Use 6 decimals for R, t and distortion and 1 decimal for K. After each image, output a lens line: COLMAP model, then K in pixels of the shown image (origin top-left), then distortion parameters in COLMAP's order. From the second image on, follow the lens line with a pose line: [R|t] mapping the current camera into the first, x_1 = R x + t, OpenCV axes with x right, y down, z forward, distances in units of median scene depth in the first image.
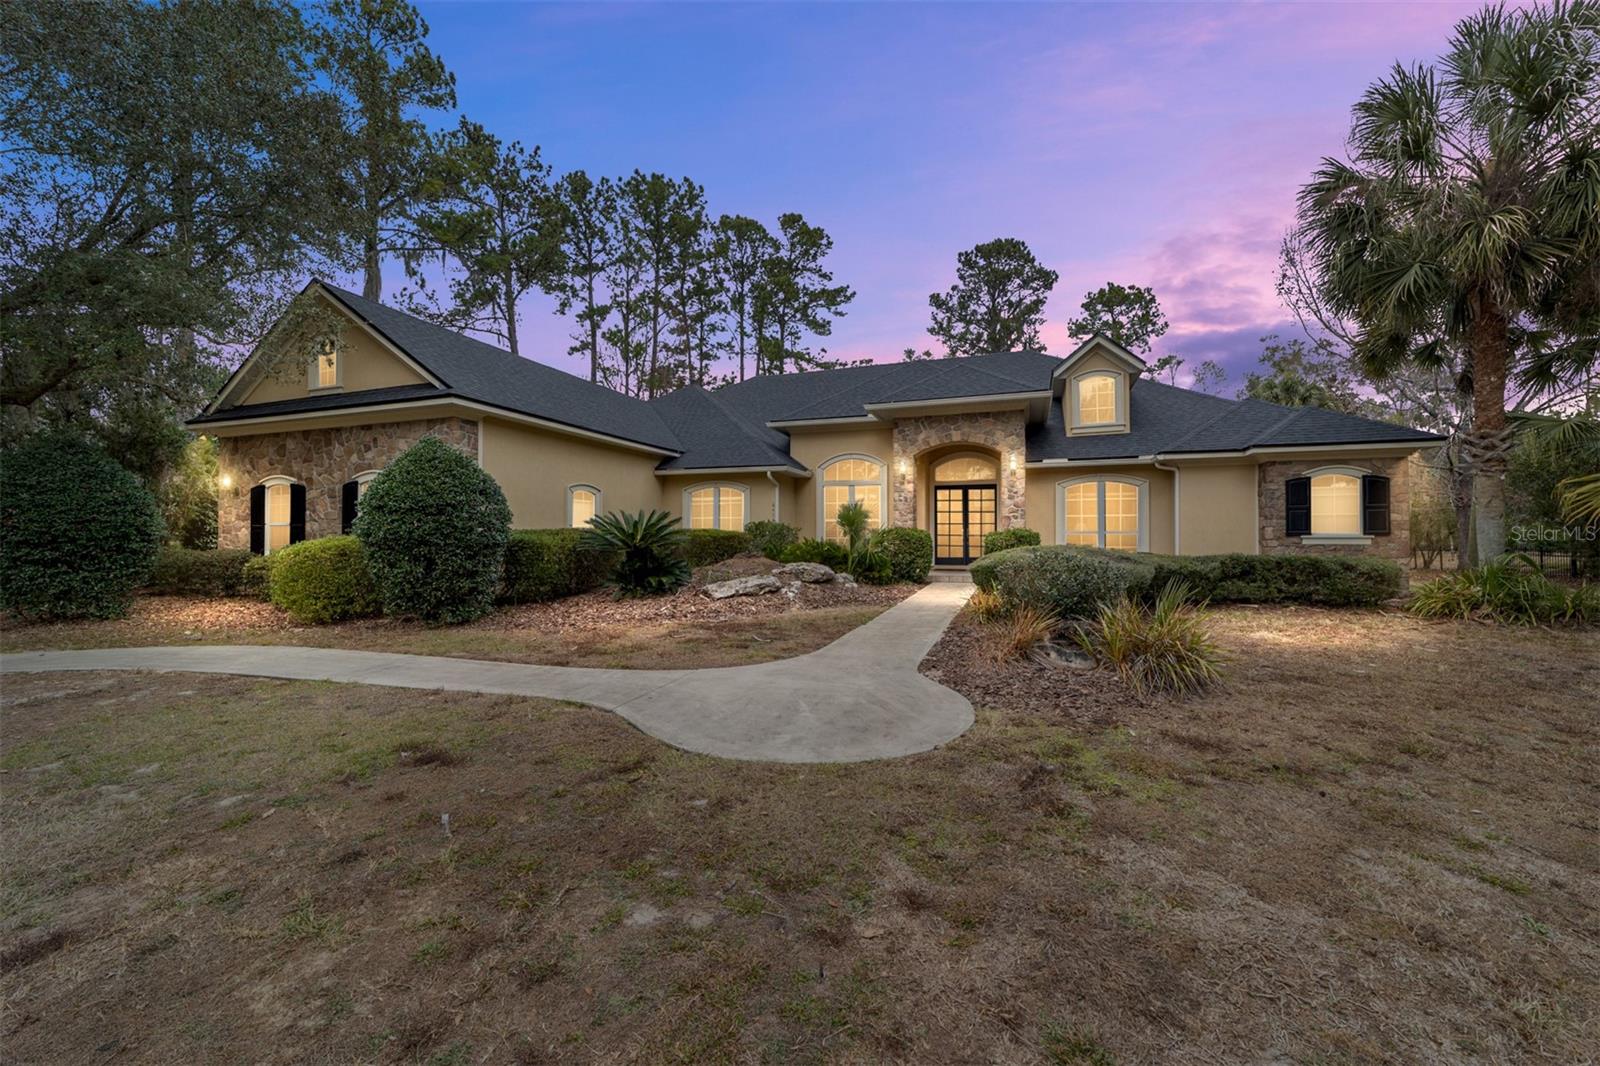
lens RADIAL K [[611.3, 0, 794.8], [0, 611.3, 531.7], [0, 0, 1]] dist [-0.016452, 0.009340]
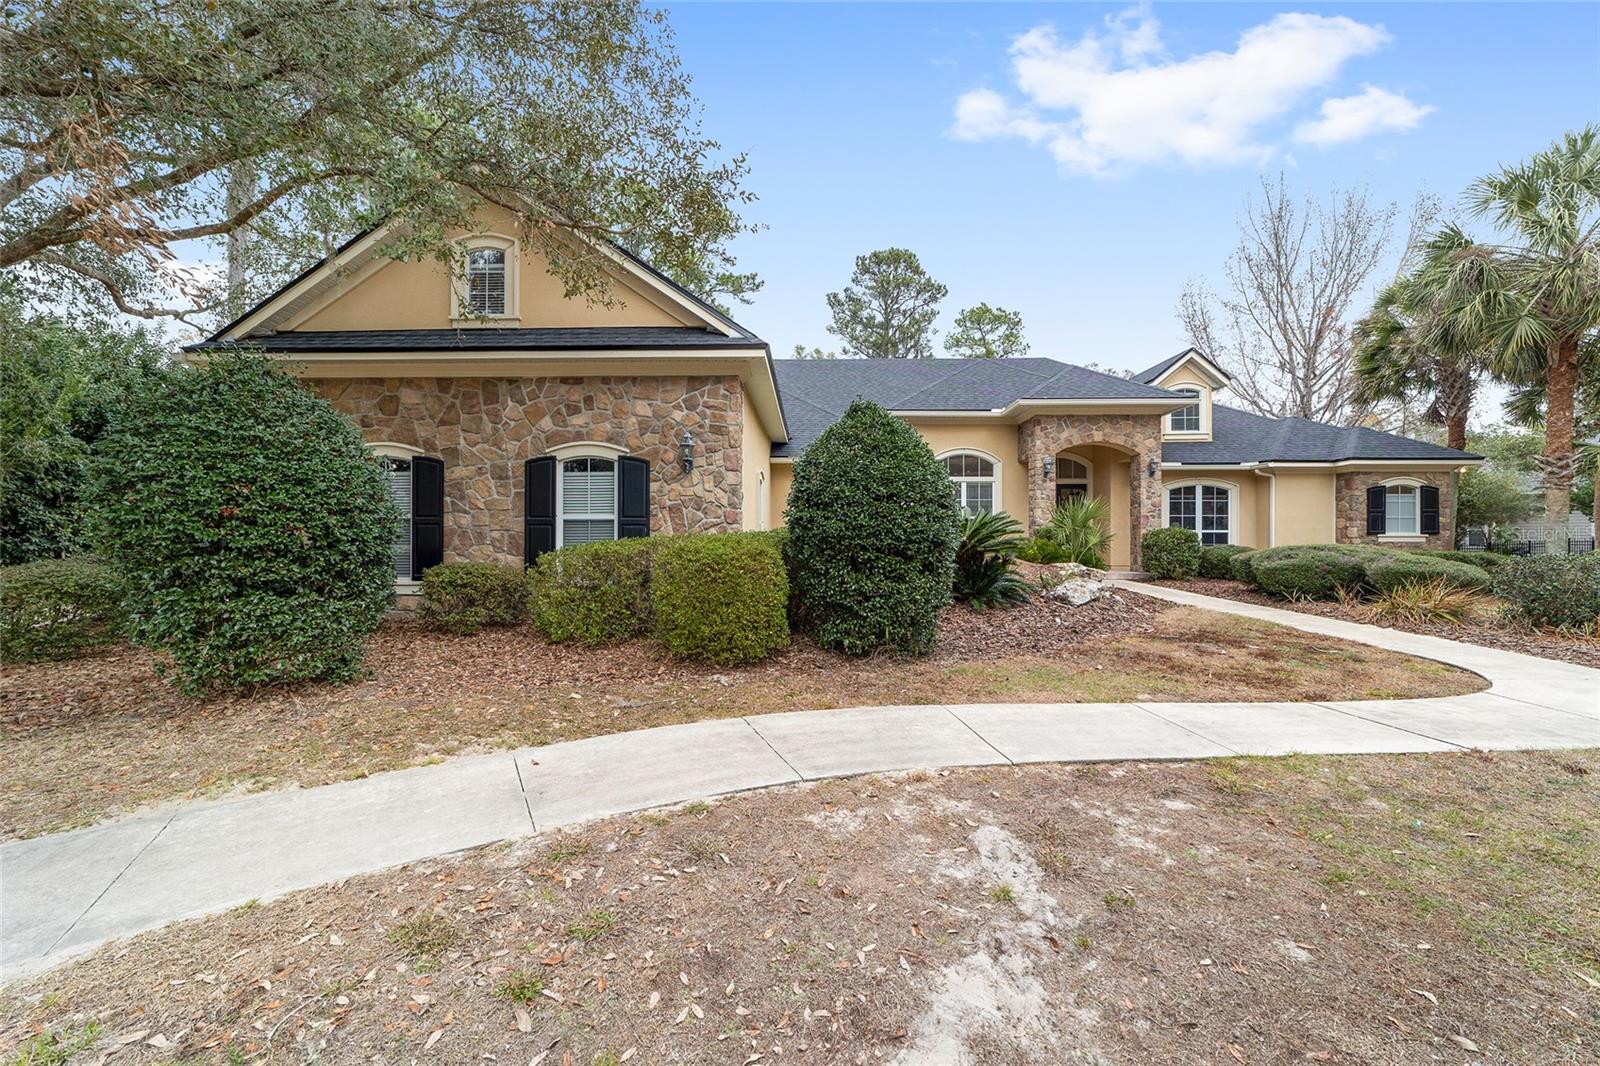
lens RADIAL K [[611.3, 0, 794.8], [0, 611.3, 531.7], [0, 0, 1]] dist [-0.016452, 0.009340]
pose [[0.948620, 0.002169, 0.316411, -0.183681], [-0.004622, 0.999965, 0.007002, -0.000685], [-0.316385, -0.008105, 0.948596, 0.066066]]
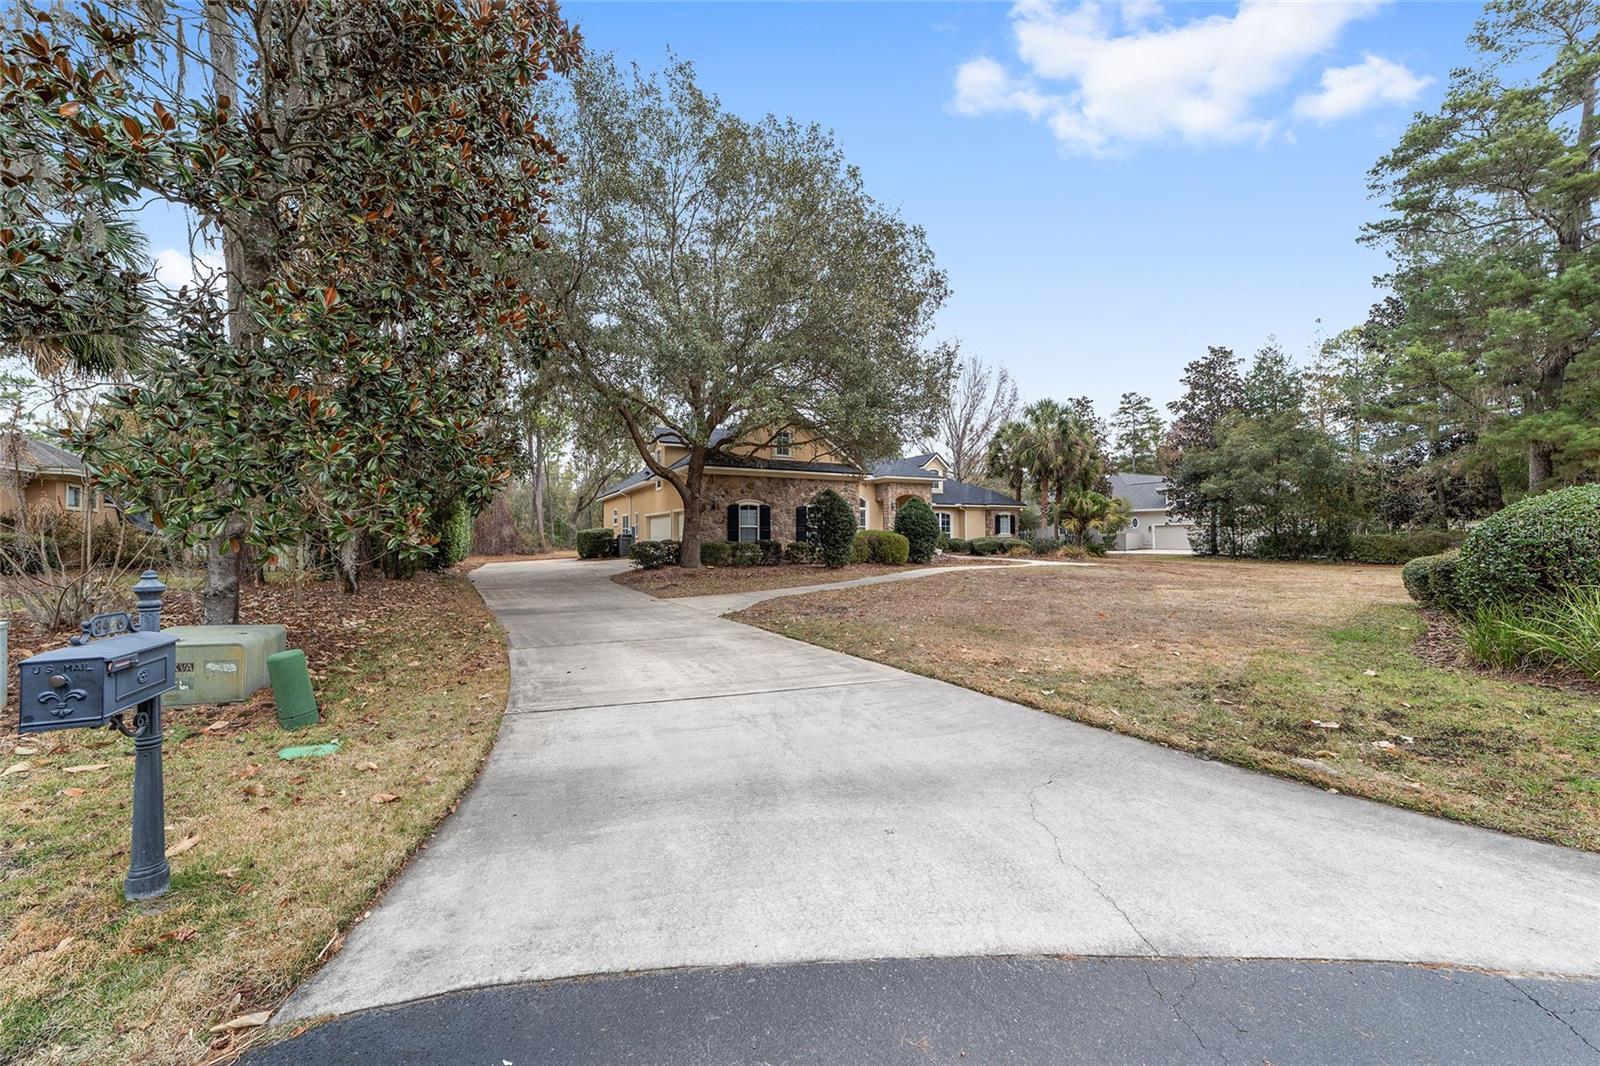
lens RADIAL K [[611.3, 0, 794.8], [0, 611.3, 531.7], [0, 0, 1]] dist [-0.016452, 0.009340]
pose [[0.685848, 0.005279, 0.727726, -0.605571], [-0.004696, 0.999985, -0.002828, 0.002414], [-0.727730, -0.001478, 0.685862, -0.103391]]
